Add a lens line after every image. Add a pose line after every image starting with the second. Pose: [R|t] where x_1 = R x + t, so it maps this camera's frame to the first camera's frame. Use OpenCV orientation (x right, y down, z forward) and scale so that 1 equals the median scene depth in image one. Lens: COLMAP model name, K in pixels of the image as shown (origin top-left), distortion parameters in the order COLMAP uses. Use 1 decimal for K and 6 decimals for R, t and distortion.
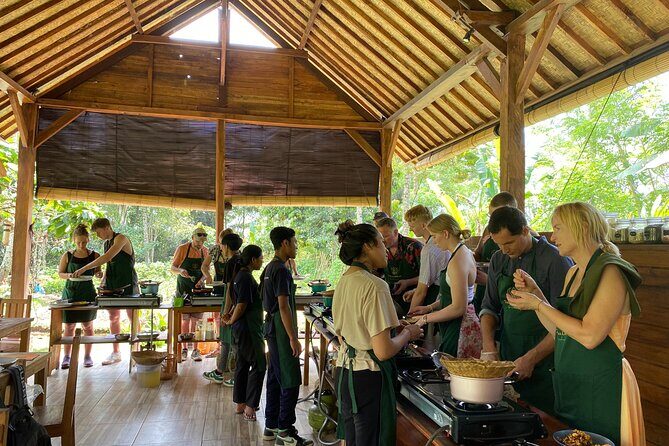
lens RADIAL K [[489.8, 0, 334.5], [0, 489.8, 223.0], [0, 0, 1]] dist [-0.004418, -0.004203]
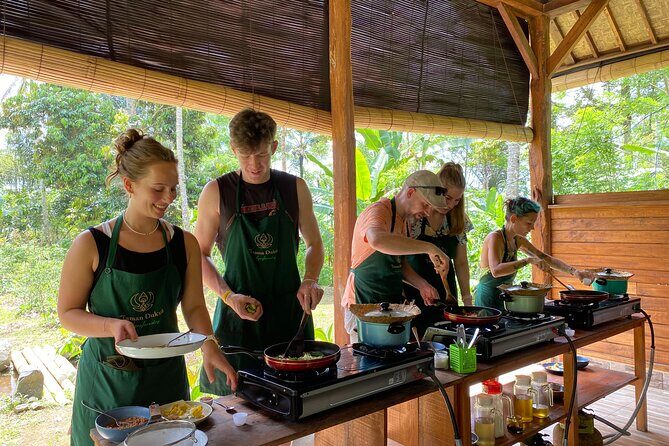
lens RADIAL K [[489.8, 0, 334.5], [0, 489.8, 223.0], [0, 0, 1]] dist [-0.004418, -0.004203]
pose [[0.910158, -0.027687, 0.413335, -0.434689], [-0.000656, 0.997667, 0.068272, 0.030362], [-0.414261, -0.062409, 0.908016, 0.576625]]
